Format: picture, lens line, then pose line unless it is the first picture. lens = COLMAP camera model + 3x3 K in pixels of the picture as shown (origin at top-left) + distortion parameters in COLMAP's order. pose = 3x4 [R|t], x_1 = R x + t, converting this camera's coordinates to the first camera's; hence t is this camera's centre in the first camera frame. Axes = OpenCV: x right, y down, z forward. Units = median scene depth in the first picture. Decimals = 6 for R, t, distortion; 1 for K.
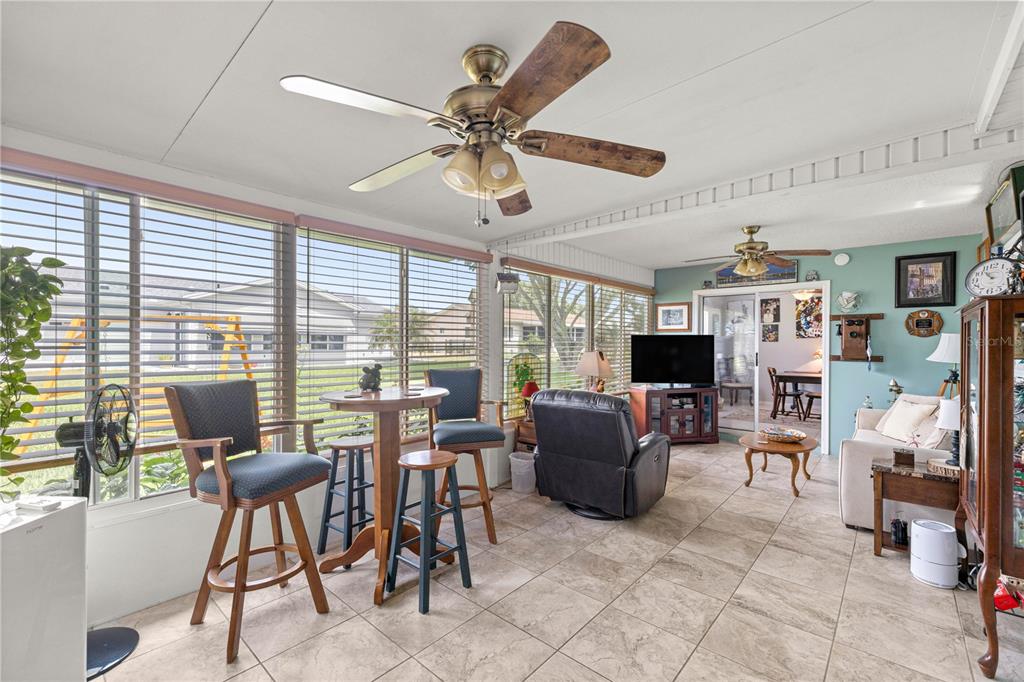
lens RADIAL K [[433.6, 0, 512.6], [0, 433.6, 342.8], [0, 0, 1]] dist [0.000375, -0.000705]
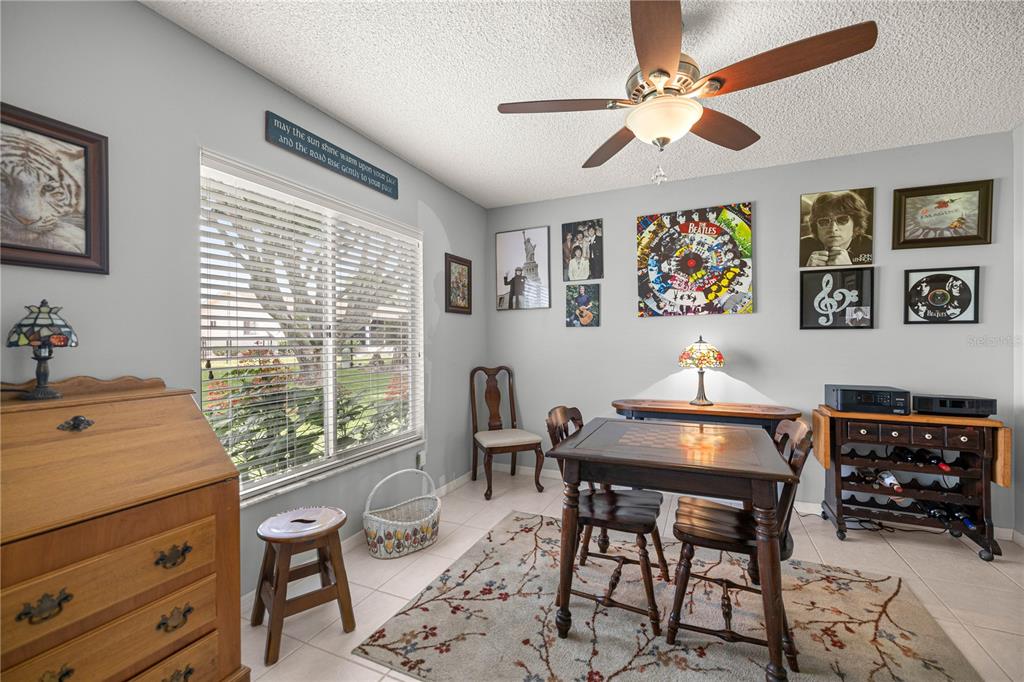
lens RADIAL K [[433.6, 0, 513.4], [0, 433.6, 340.9], [0, 0, 1]] dist [0.000375, -0.000705]
pose [[0.954017, -0.005982, 0.299692, 0.413065], [0.006374, 0.999980, -0.000328, 0.010612], [-0.299684, 0.002223, 0.954036, 0.636161]]
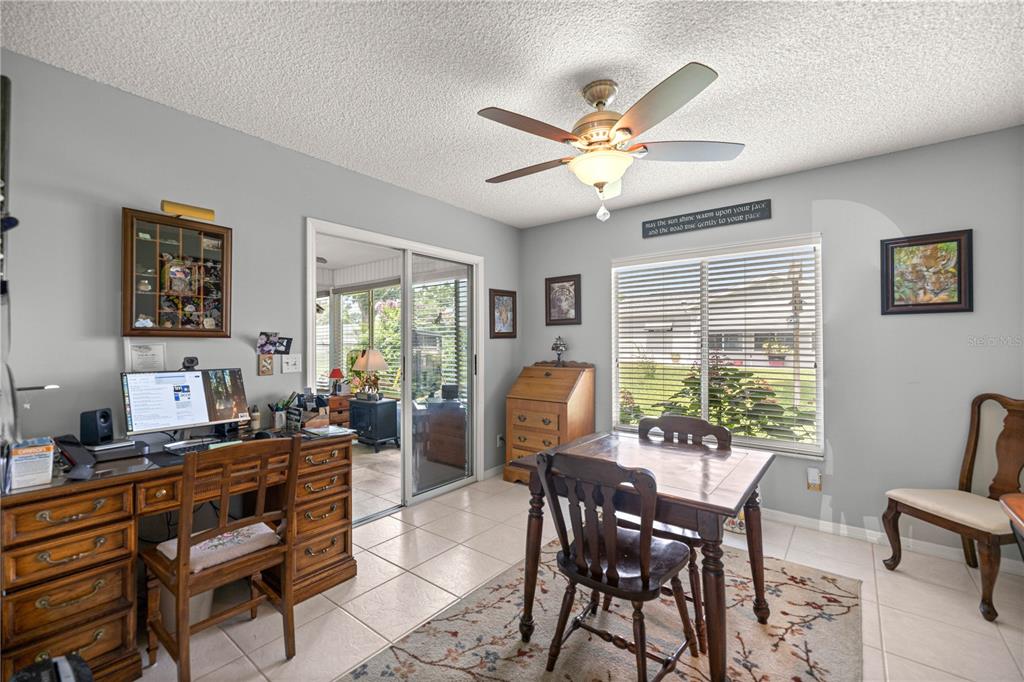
lens RADIAL K [[433.6, 0, 513.5], [0, 433.6, 340.7], [0, 0, 1]] dist [0.000375, -0.000705]
pose [[0.058131, -0.009787, -0.998261, 0.895180], [0.000875, 0.999952, -0.009753, 0.003562], [0.998309, -0.000306, 0.058137, 0.786902]]
